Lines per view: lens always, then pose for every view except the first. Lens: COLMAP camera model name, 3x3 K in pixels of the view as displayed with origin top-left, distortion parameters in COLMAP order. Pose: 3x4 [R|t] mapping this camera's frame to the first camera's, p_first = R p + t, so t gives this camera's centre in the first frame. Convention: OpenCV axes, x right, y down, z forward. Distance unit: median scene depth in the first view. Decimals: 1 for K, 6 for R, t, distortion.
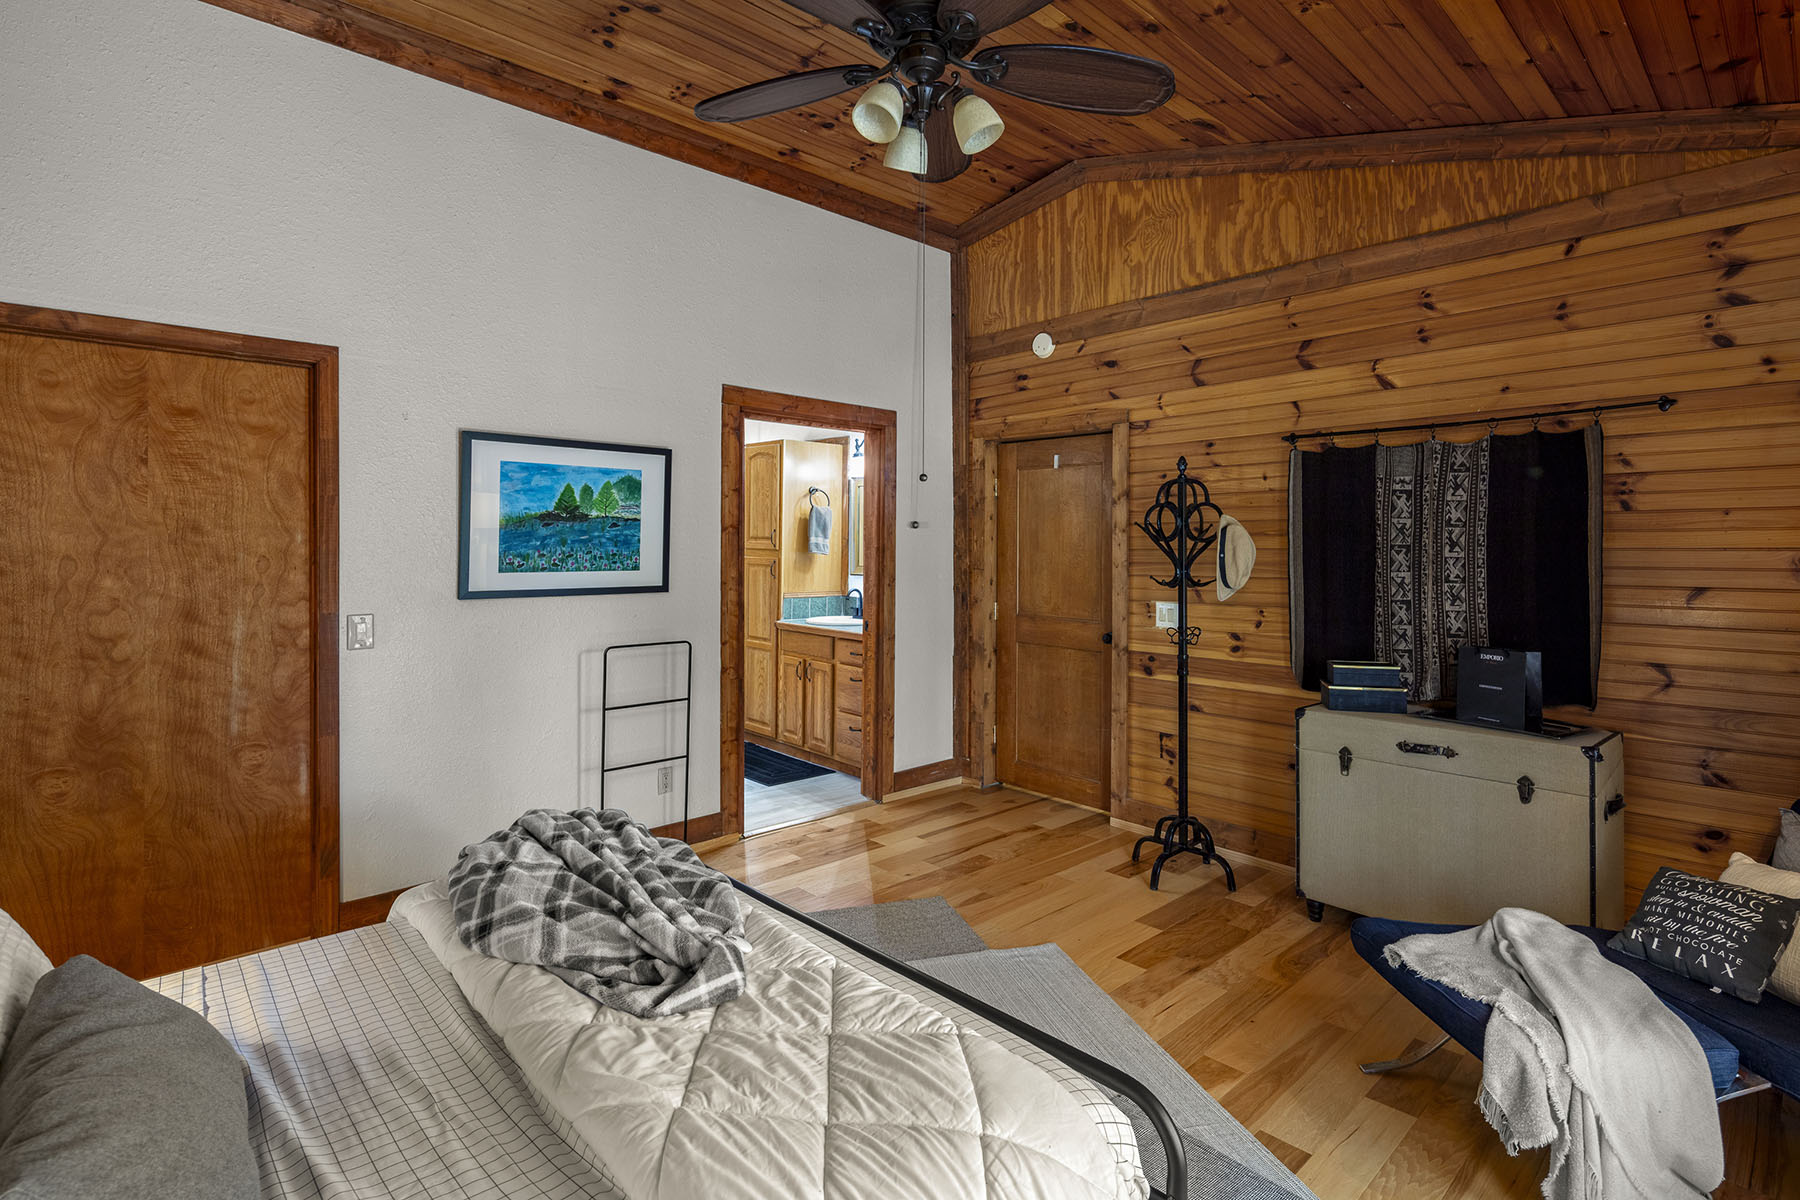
lens RADIAL K [[876.9, 0, 917.3], [0, 876.9, 539.7], [0, 0, 1]] dist [0.005877, -0.005722]
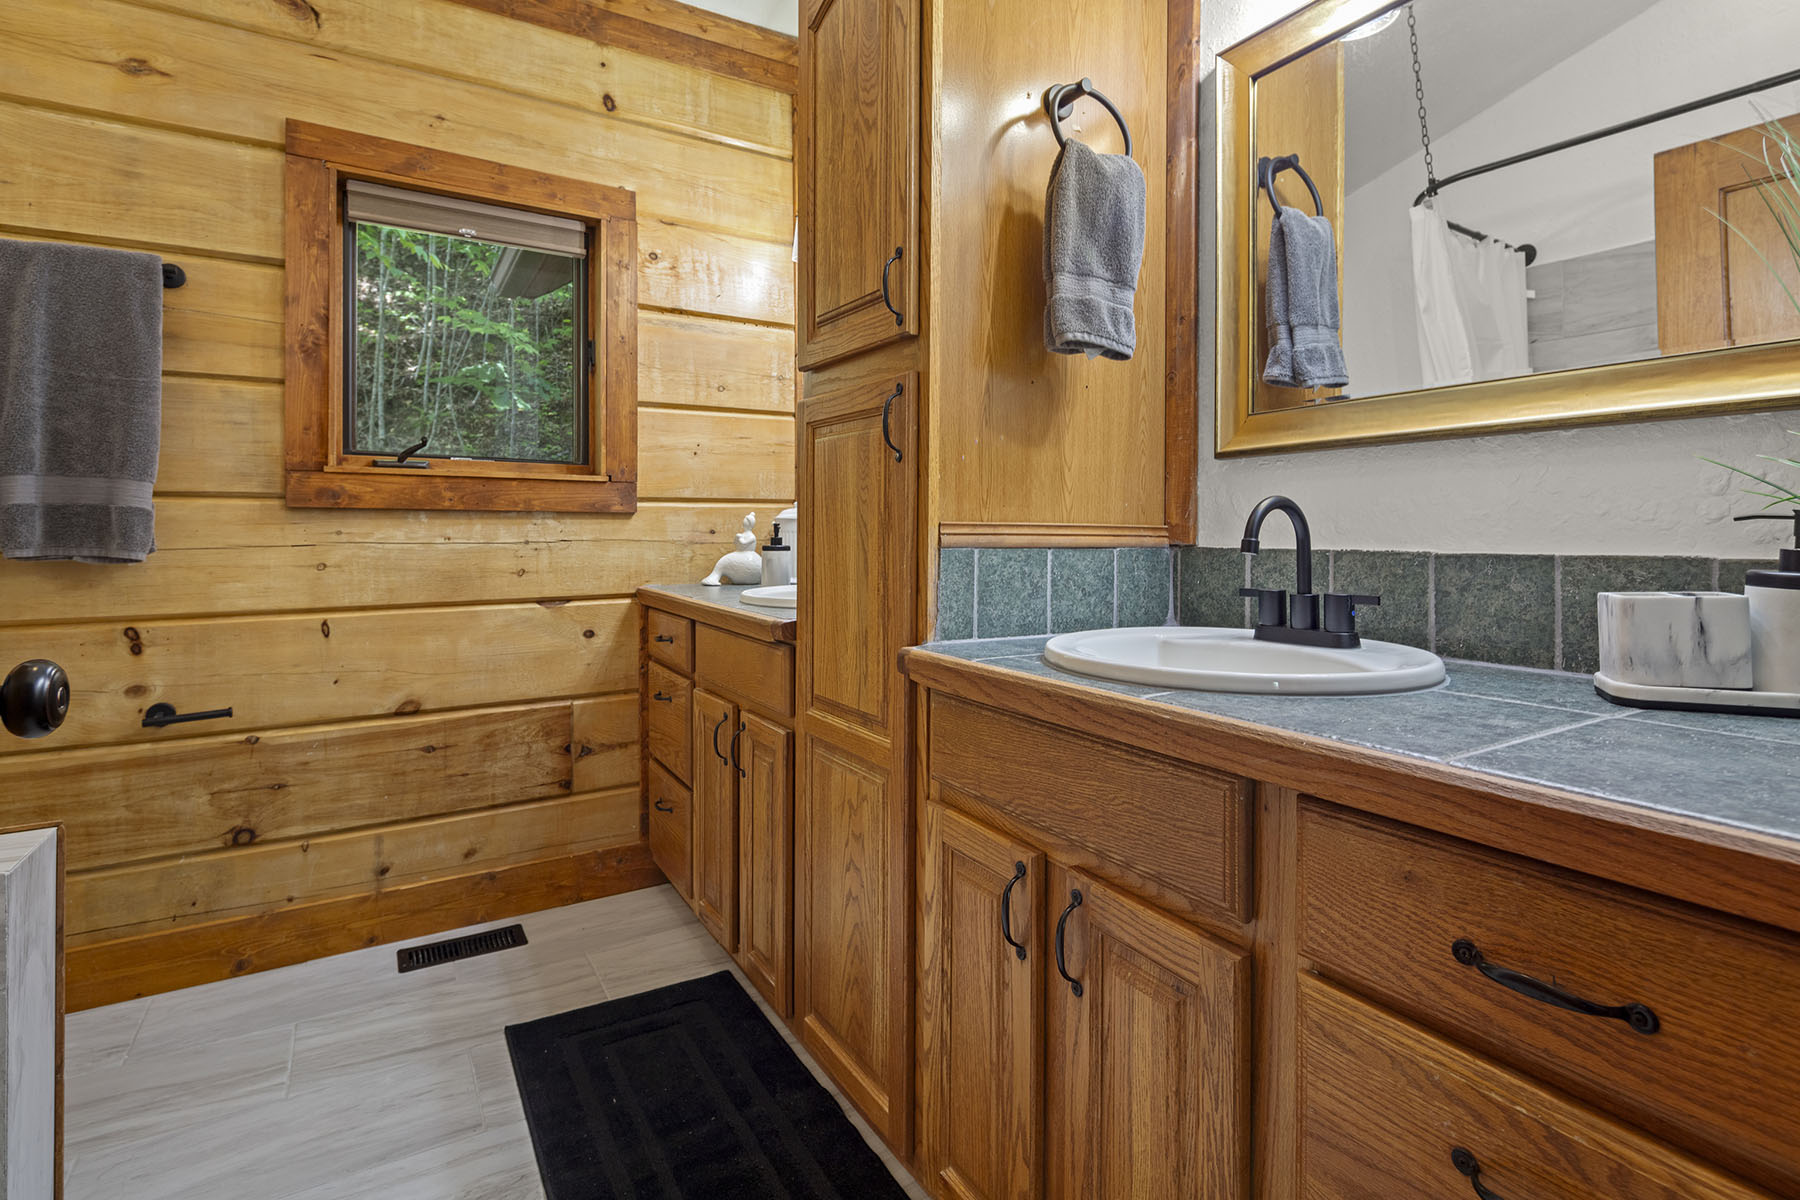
lens RADIAL K [[876.9, 0, 903.4], [0, 876.9, 531.6], [0, 0, 1]] dist [0.005877, -0.005722]
pose [[0.977368, -0.003594, -0.211517, -0.113473], [0.004909, 0.999972, 0.005695, 0.060912], [0.211490, -0.006604, 0.977358, 0.775910]]
